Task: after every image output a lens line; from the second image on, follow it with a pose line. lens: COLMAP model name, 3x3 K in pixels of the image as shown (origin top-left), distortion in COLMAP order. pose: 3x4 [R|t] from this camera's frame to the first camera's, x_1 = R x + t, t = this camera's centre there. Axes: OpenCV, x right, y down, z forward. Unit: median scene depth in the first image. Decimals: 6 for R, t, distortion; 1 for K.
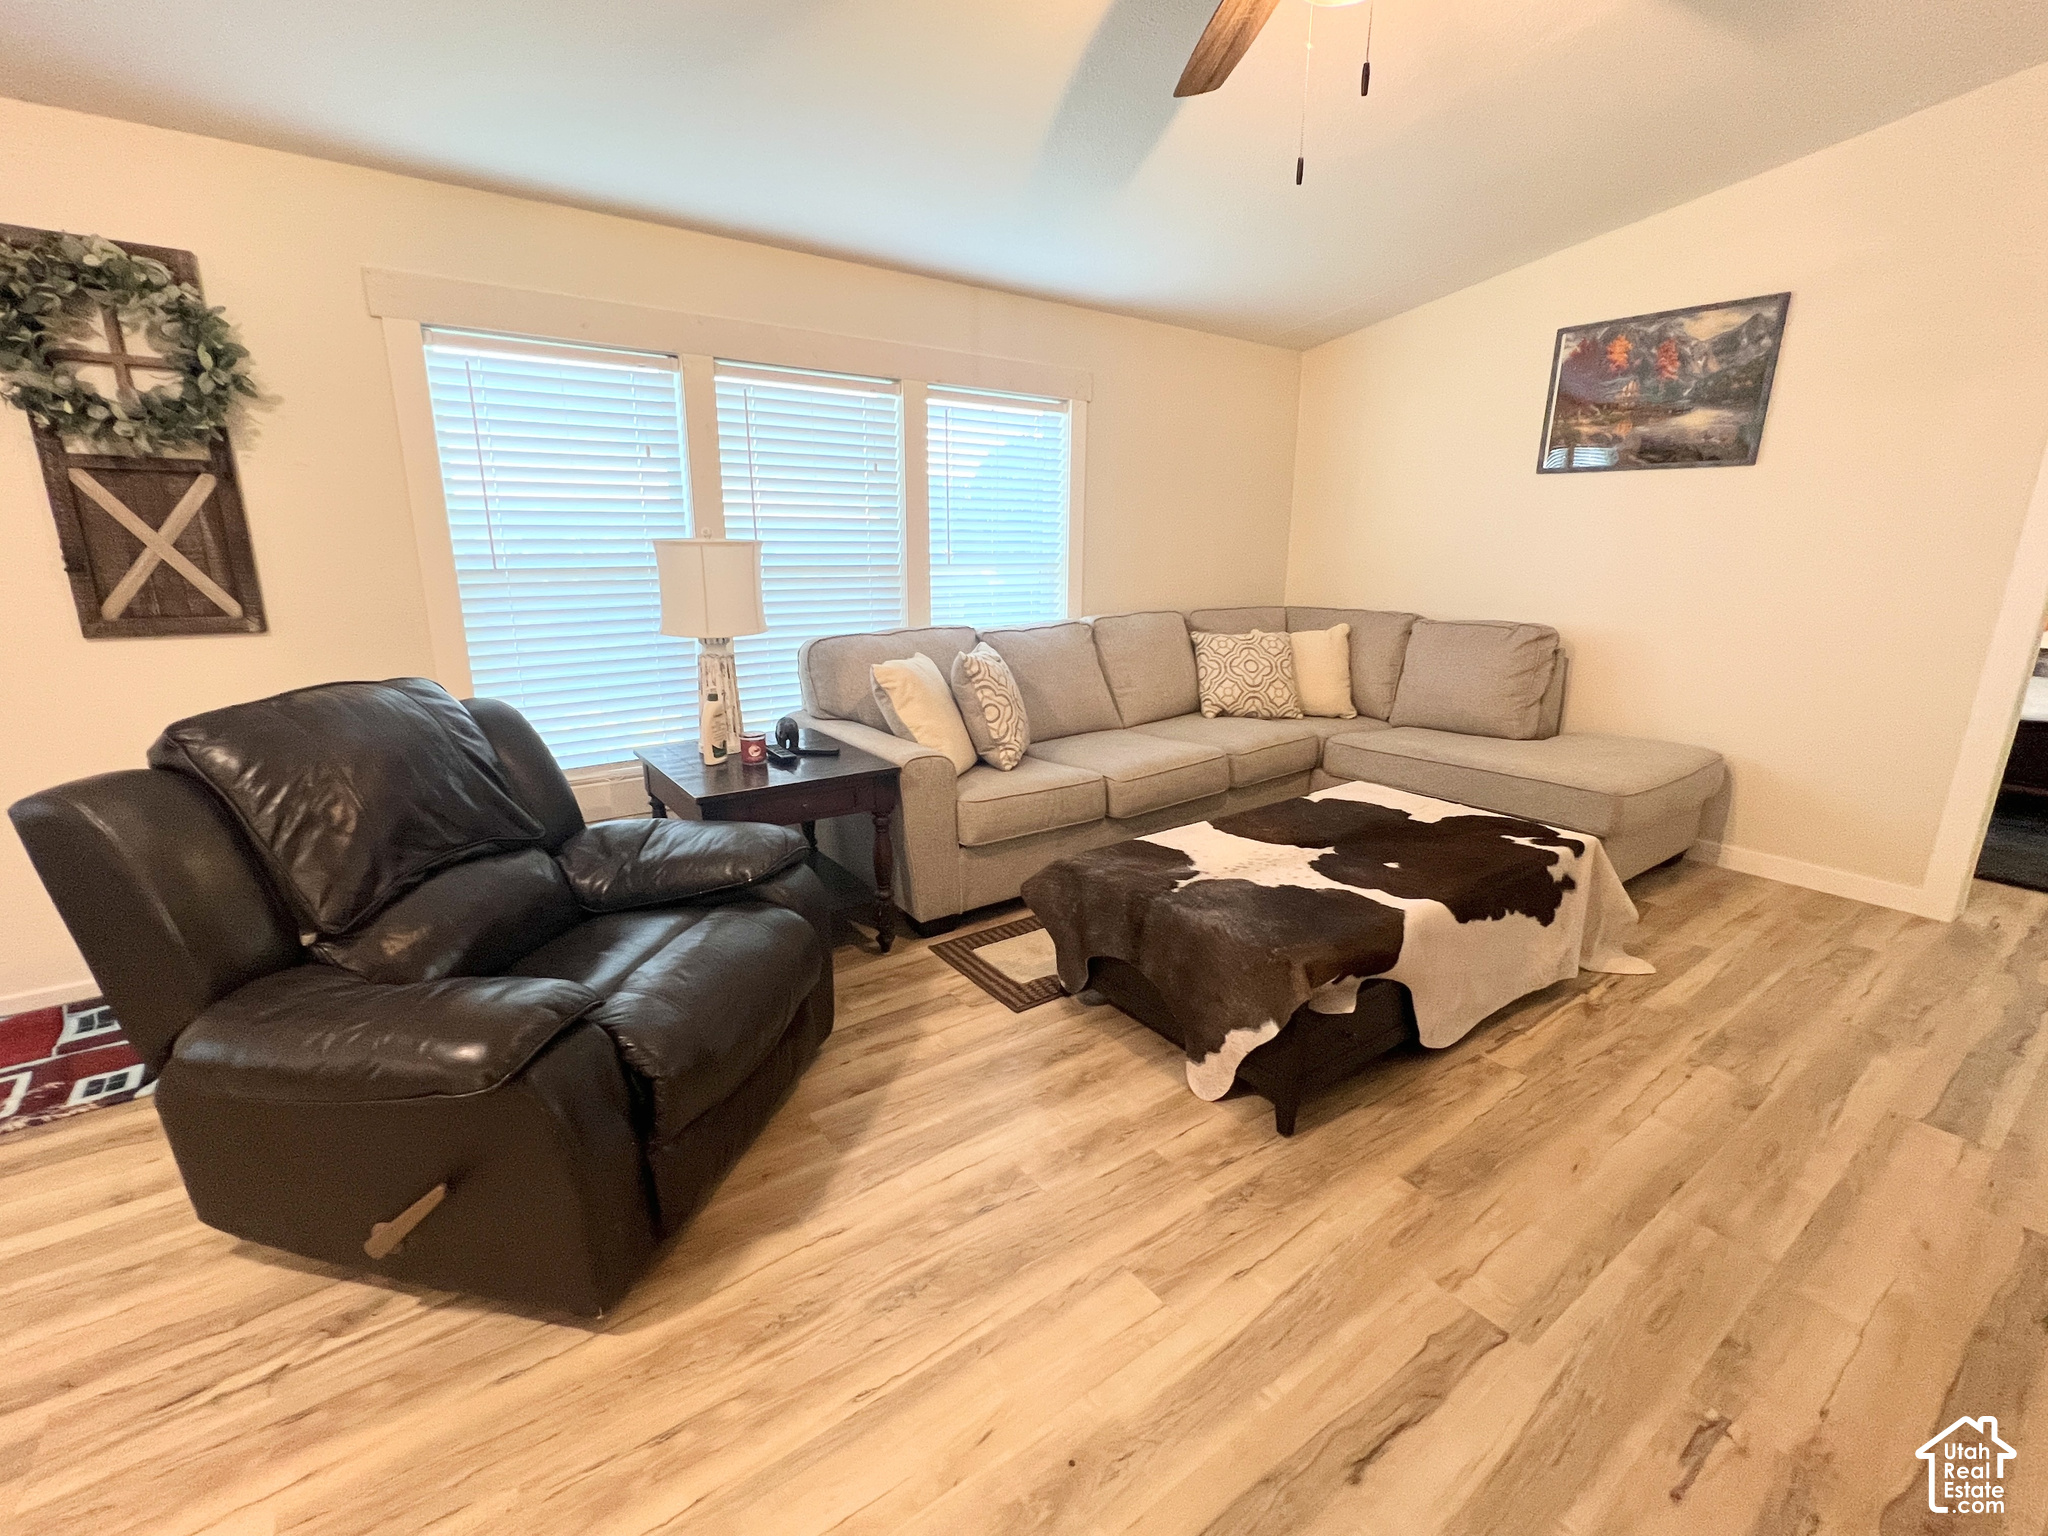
lens RADIAL K [[896.4, 0, 1020.5], [0, 896.4, 773.8], [0, 0, 1]] dist [-0.001159, -0.000403]
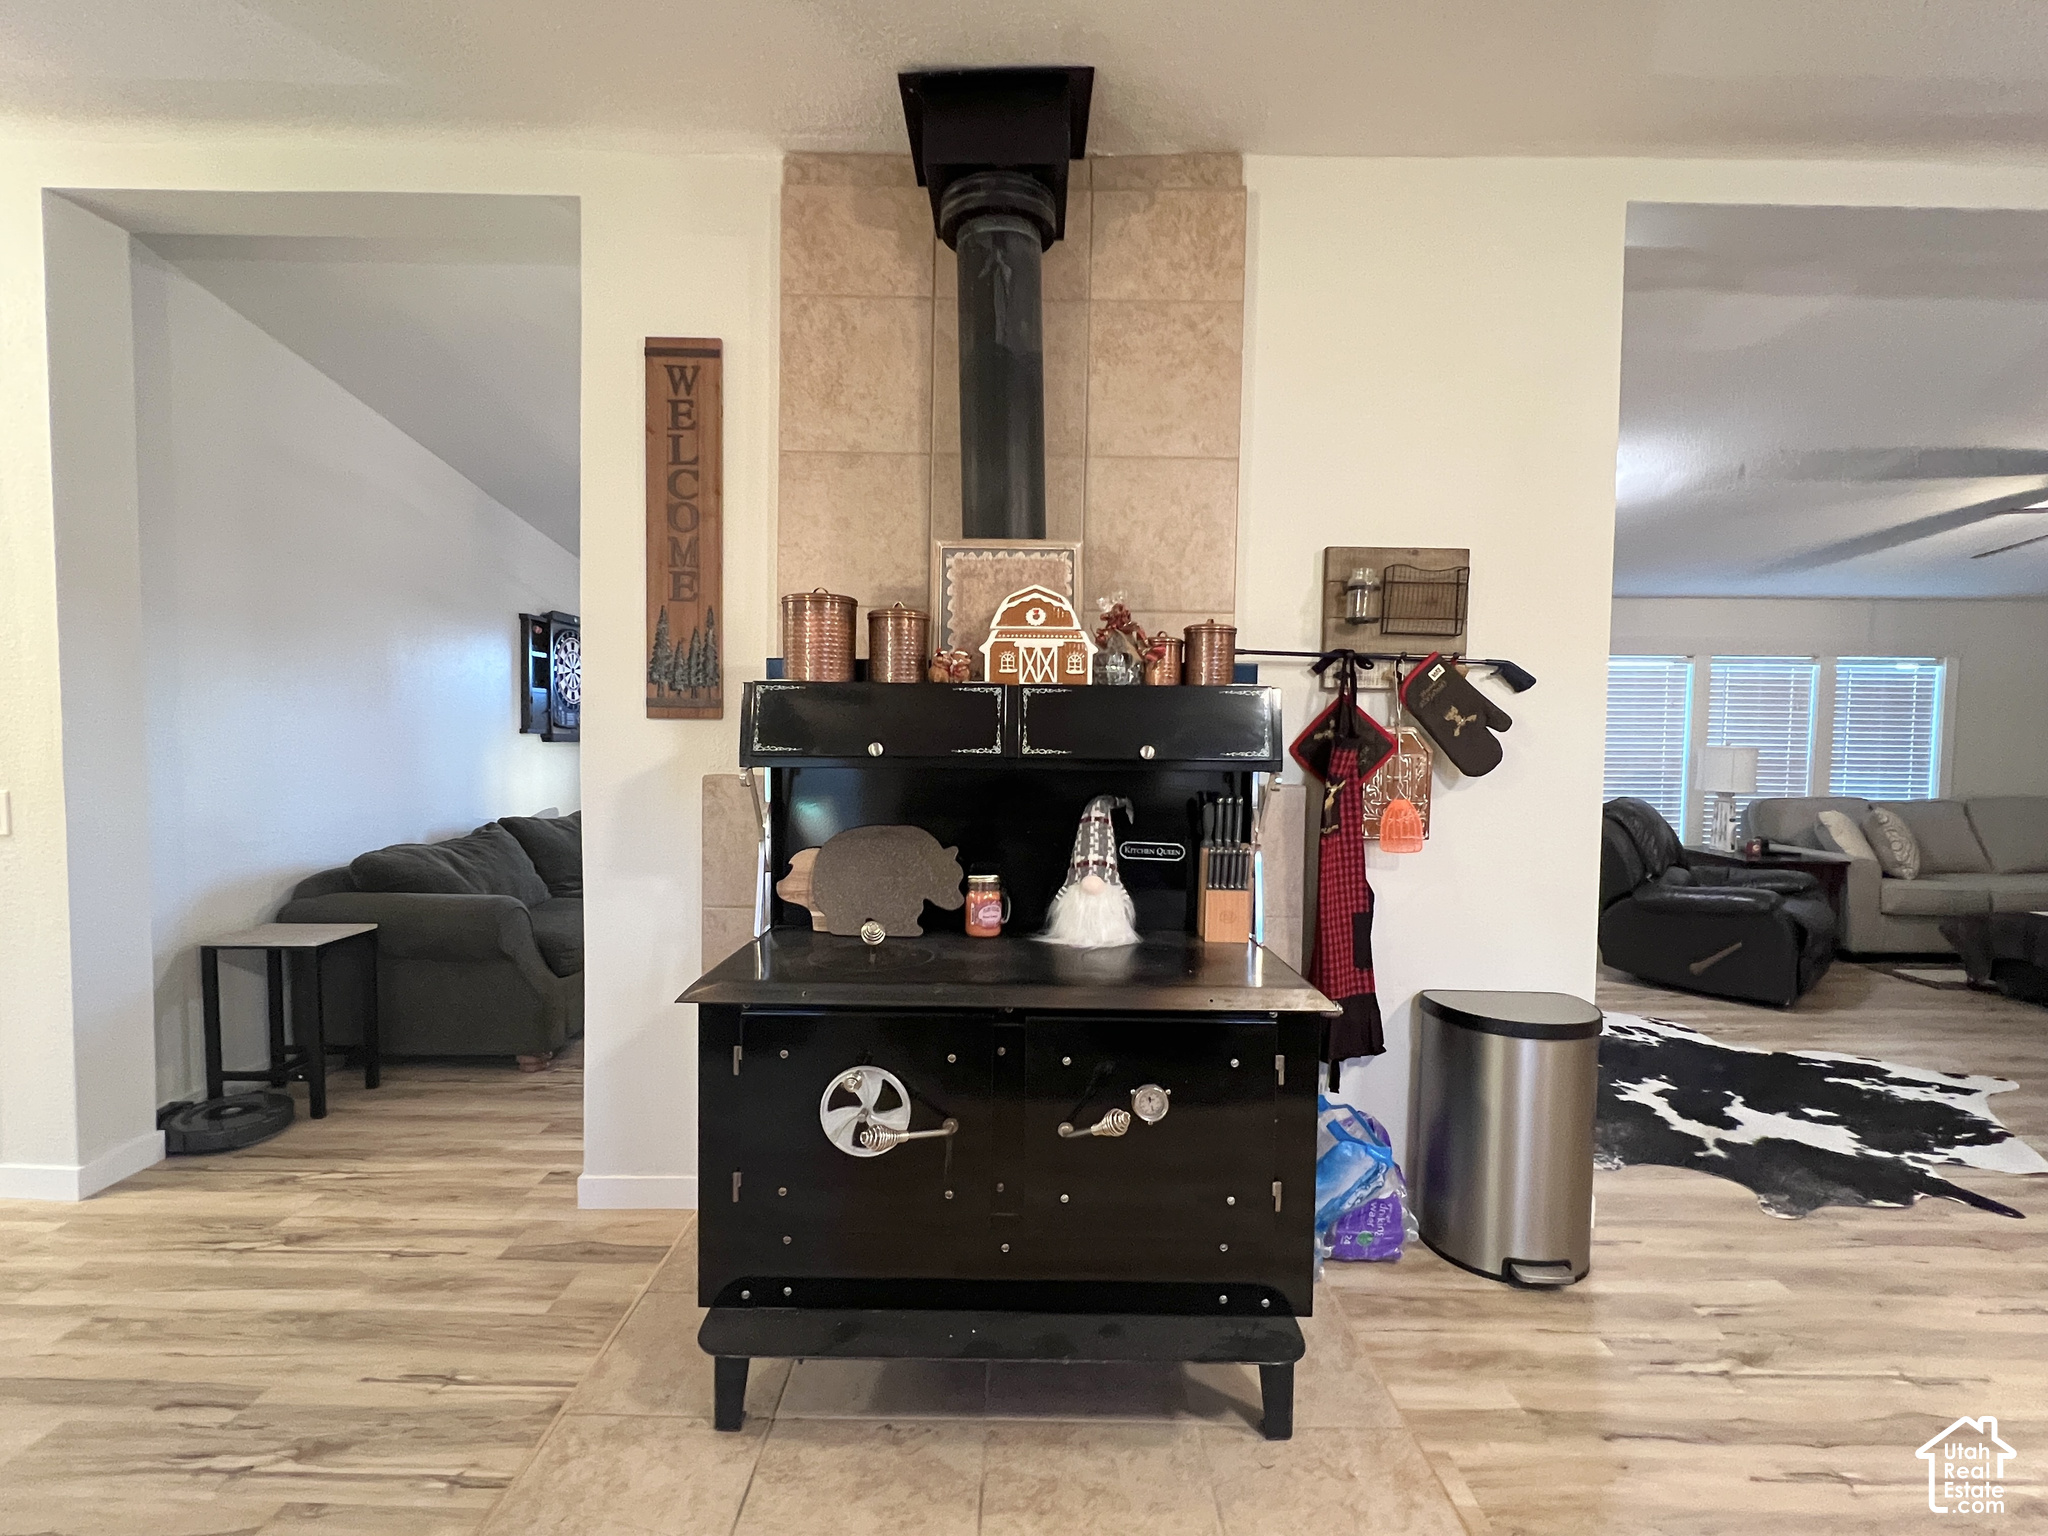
lens RADIAL K [[961.7, 0, 1019.0], [0, 961.7, 773.0], [0, 0, 1]] dist [0.001537, 0.001092]
pose [[0.802793, 0.030103, -0.595498, -0.284722], [-0.151956, 0.976077, -0.155510, 0.336012], [0.576570, 0.215331, 0.788162, -1.440350]]
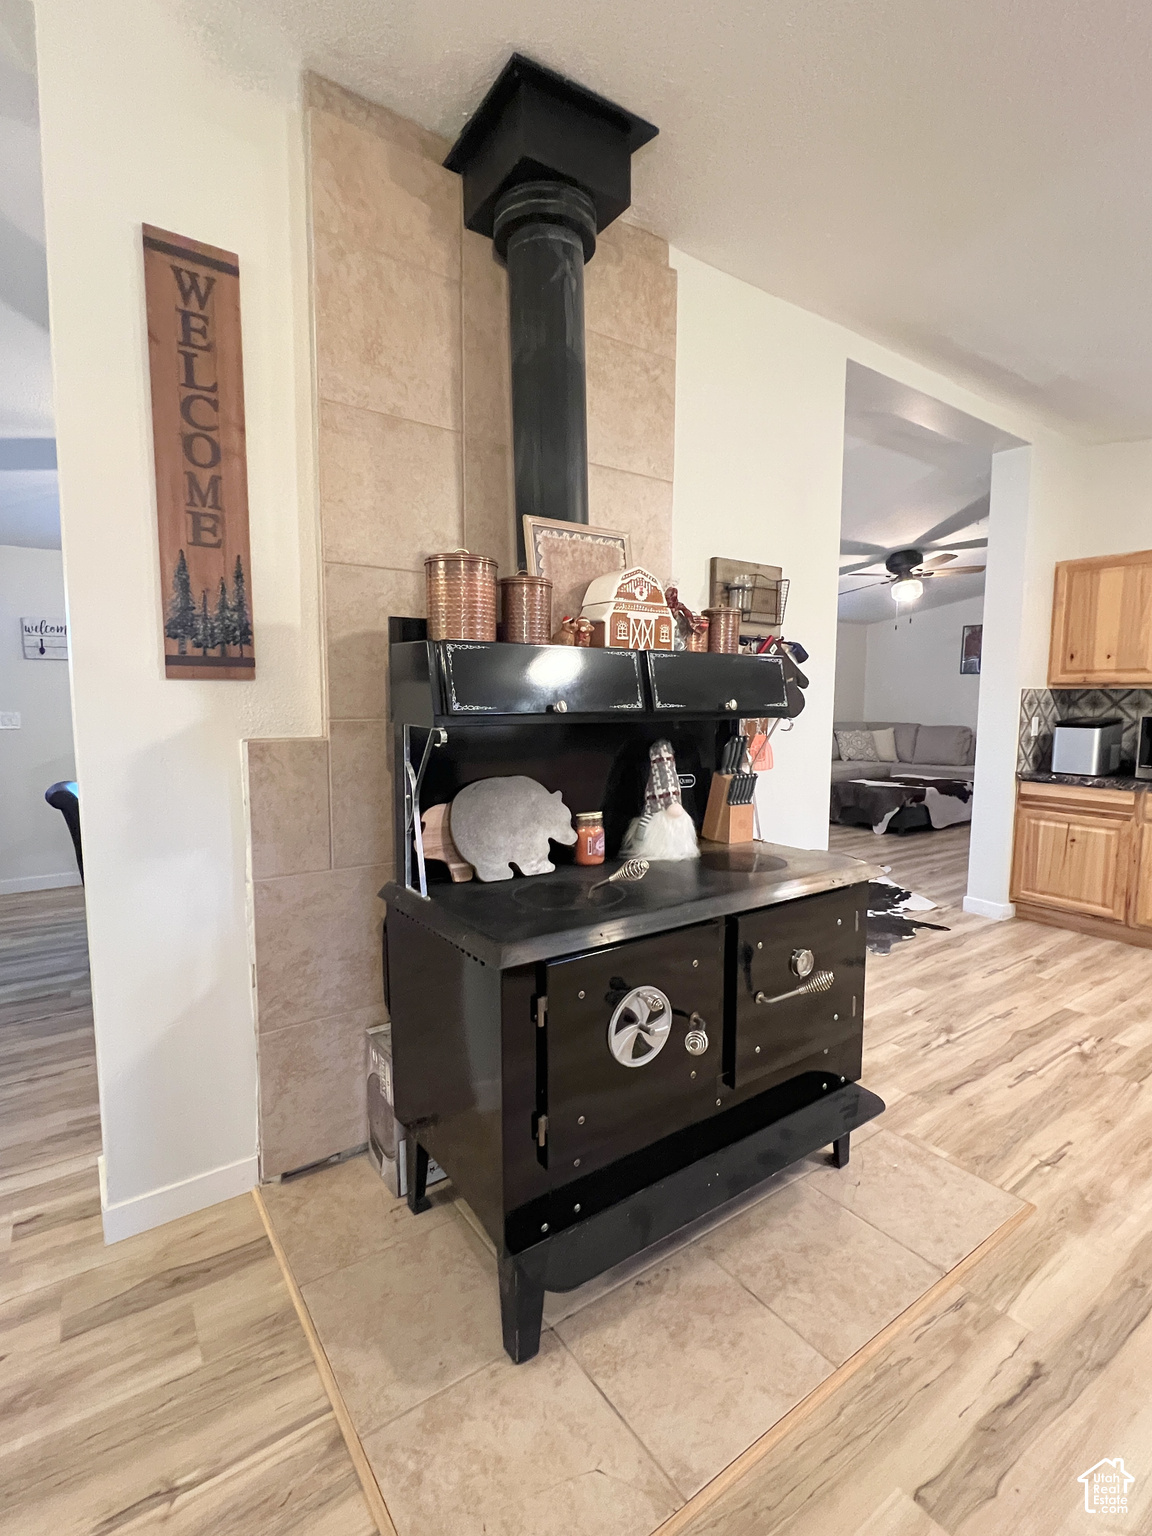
lens RADIAL K [[721.3, 0, 573.2], [0, 721.3, 767.3], [0, 0, 1]] dist [0.001537, 0.001092]
pose [[0.999685, -0.001620, -0.025065, -0.714143], [-0.002069, 0.989213, -0.146469, 0.355790], [0.025031, 0.146474, 0.988898, -1.504459]]
